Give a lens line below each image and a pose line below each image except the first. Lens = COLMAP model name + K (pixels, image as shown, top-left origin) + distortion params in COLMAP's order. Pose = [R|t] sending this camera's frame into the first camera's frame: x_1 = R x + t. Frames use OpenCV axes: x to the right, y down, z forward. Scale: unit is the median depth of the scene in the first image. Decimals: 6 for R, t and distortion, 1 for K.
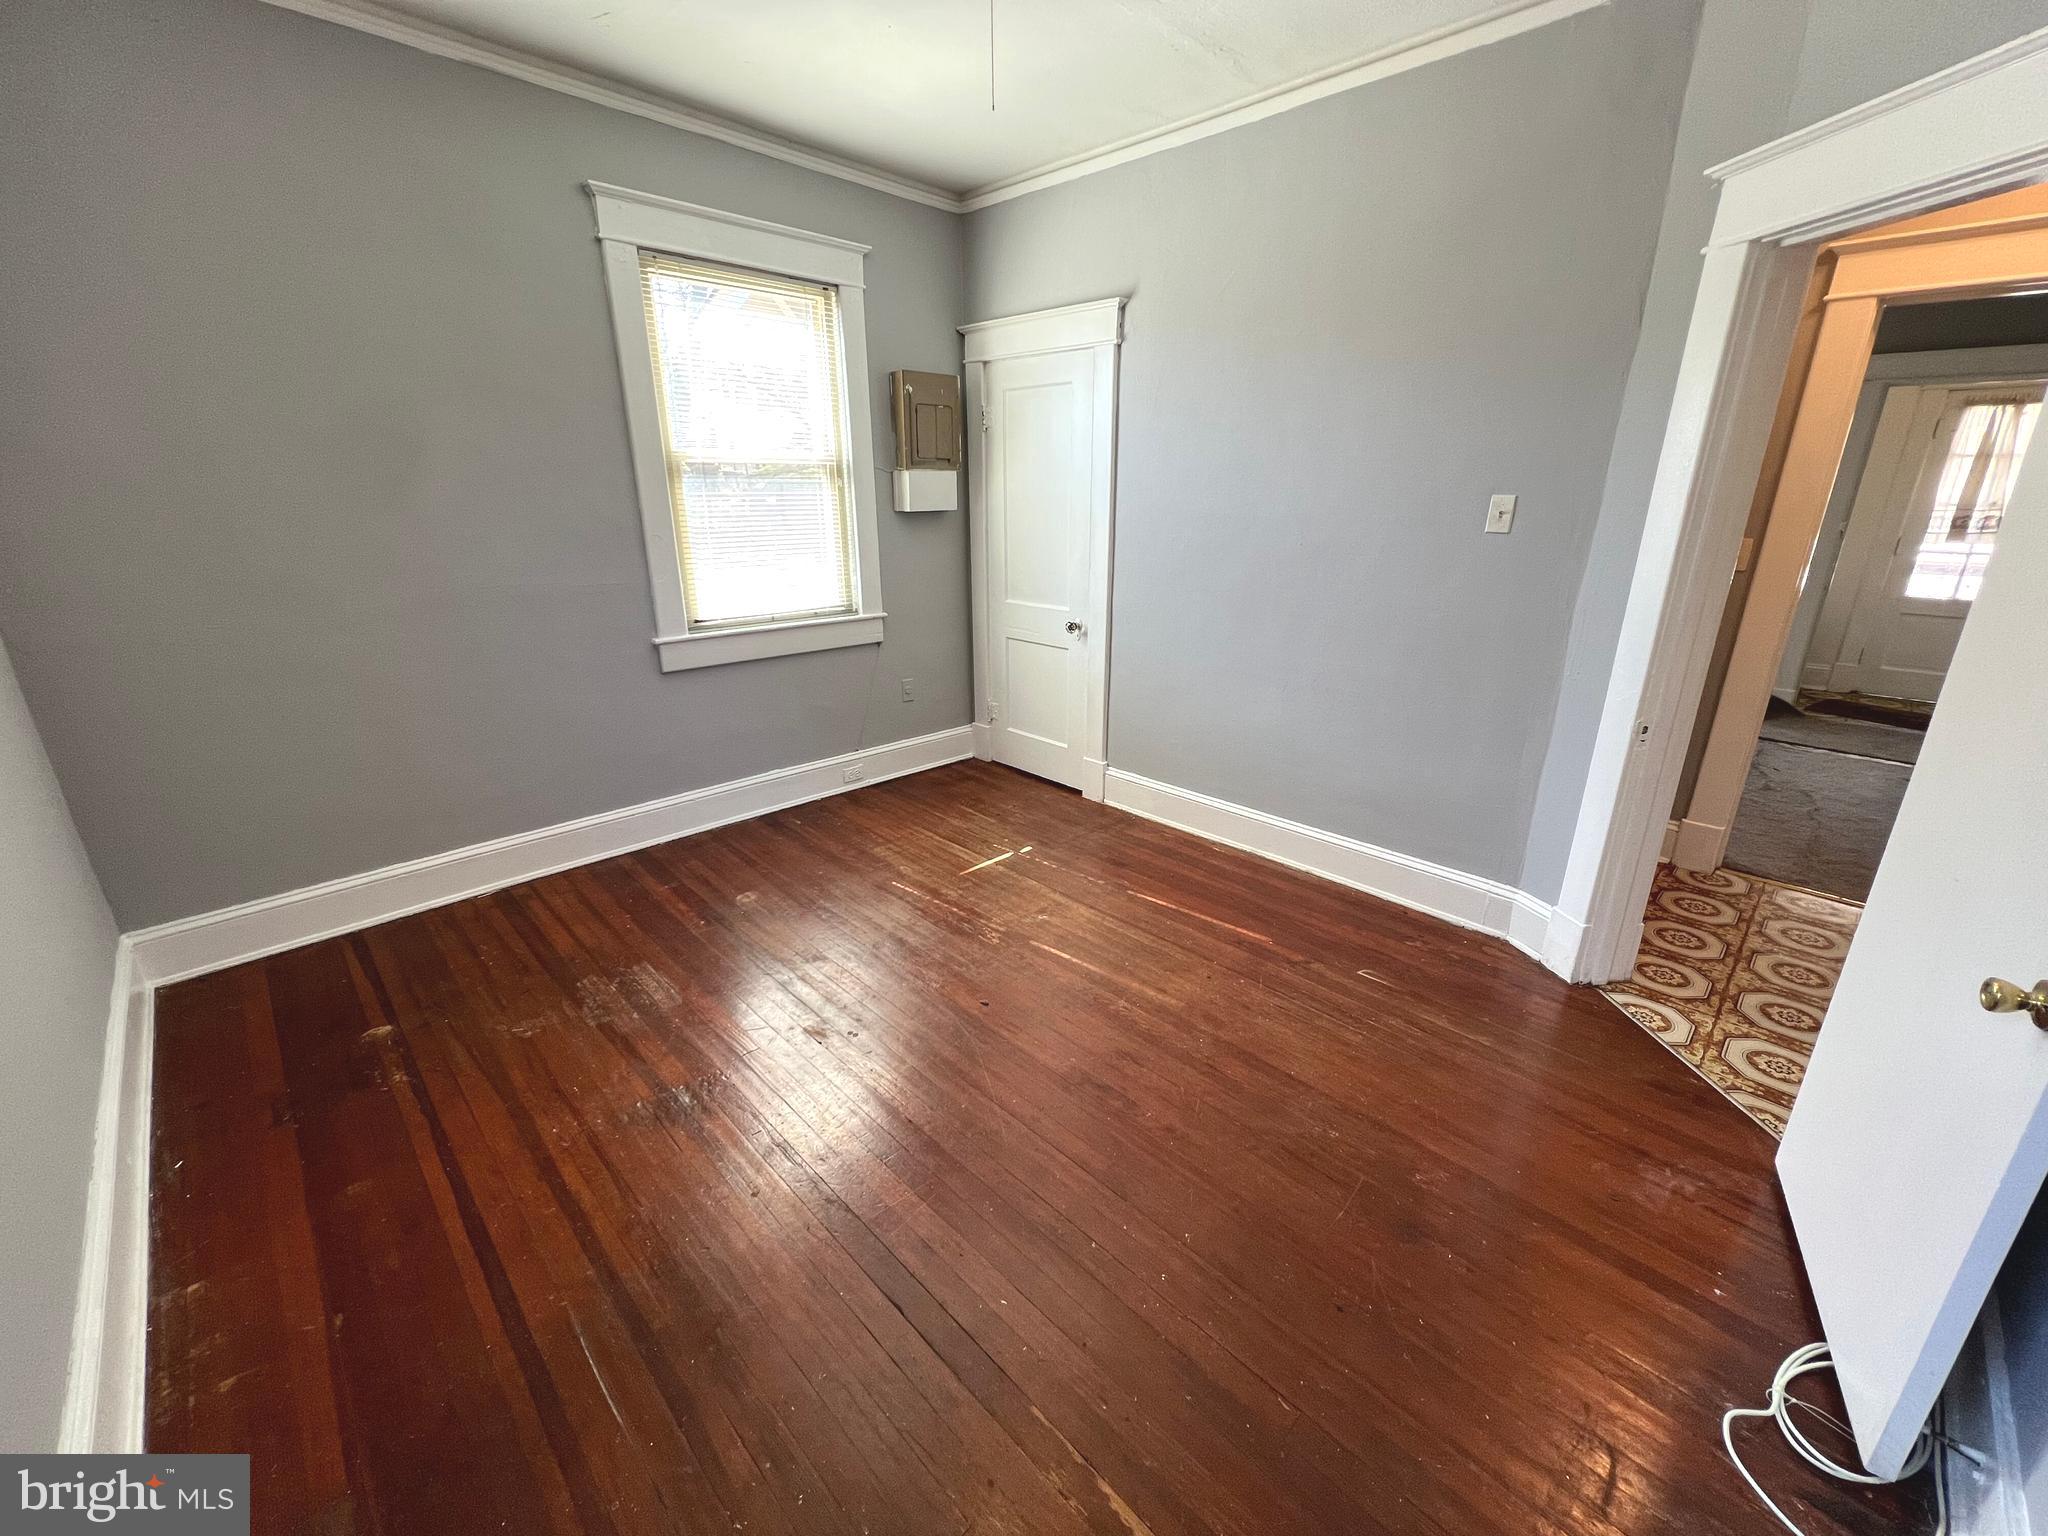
lens RADIAL K [[821.4, 0, 1024.0], [0, 821.4, 768.0], [0, 0, 1]] dist [-0.002562, 0.000282]
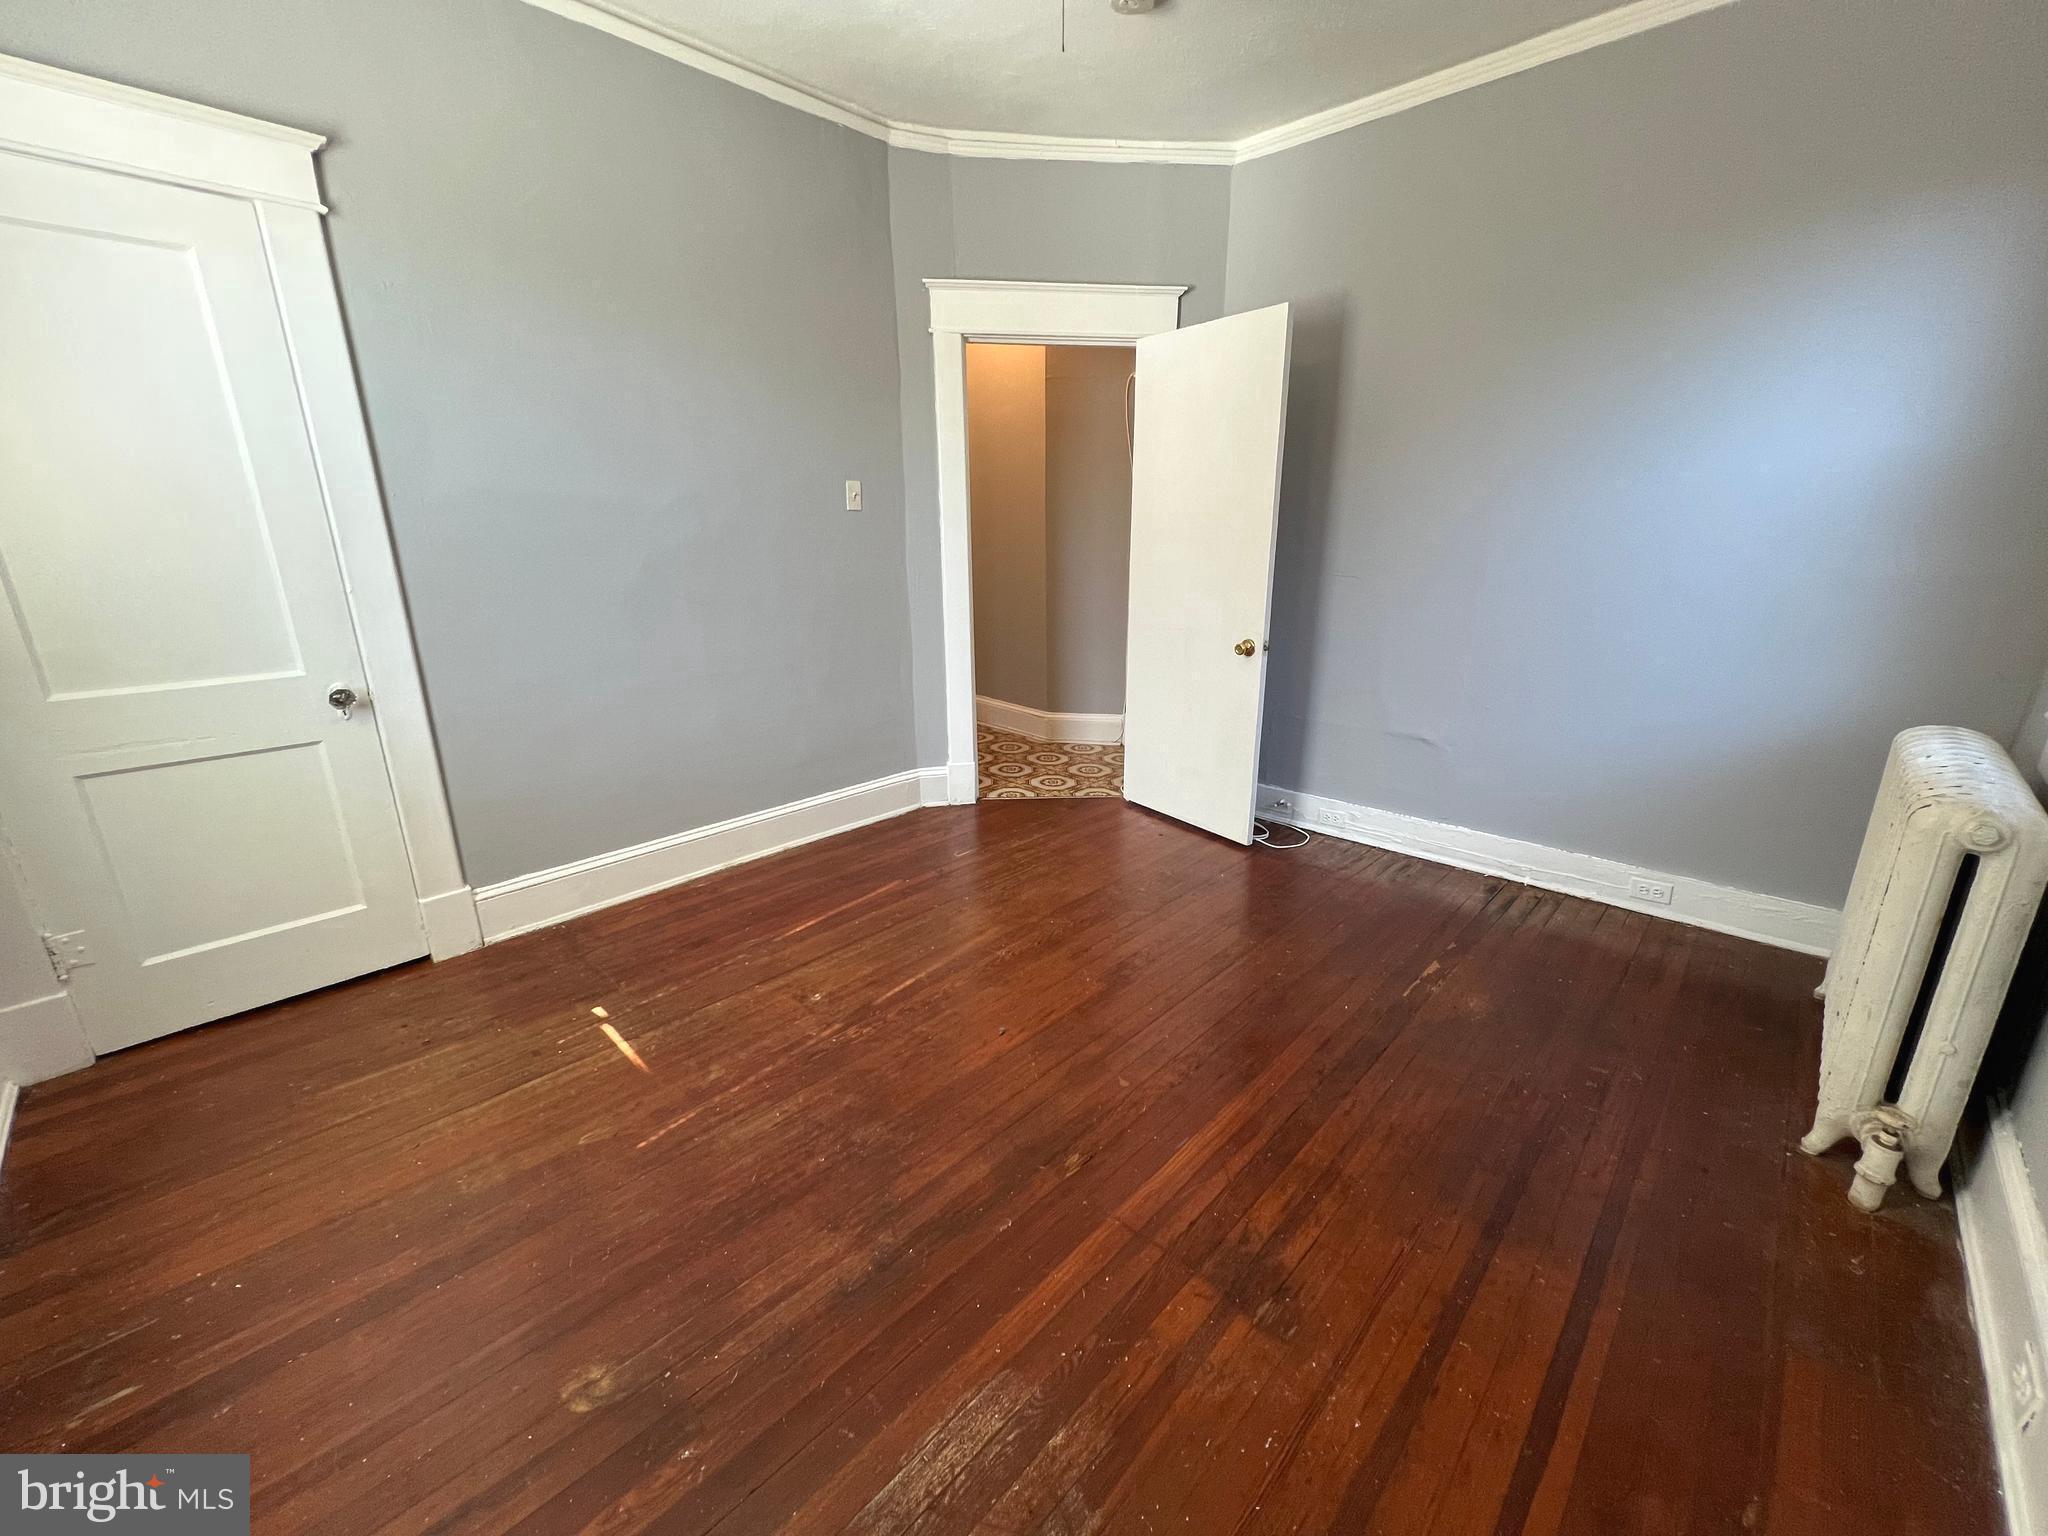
lens RADIAL K [[821.4, 0, 1024.0], [0, 821.4, 768.0], [0, 0, 1]] dist [-0.002562, 0.000282]
pose [[-0.034376, -0.291925, 0.955823, -0.630704], [0.324946, 0.901160, 0.286917, -0.166870], [-0.945108, 0.320454, 0.063882, 0.646690]]
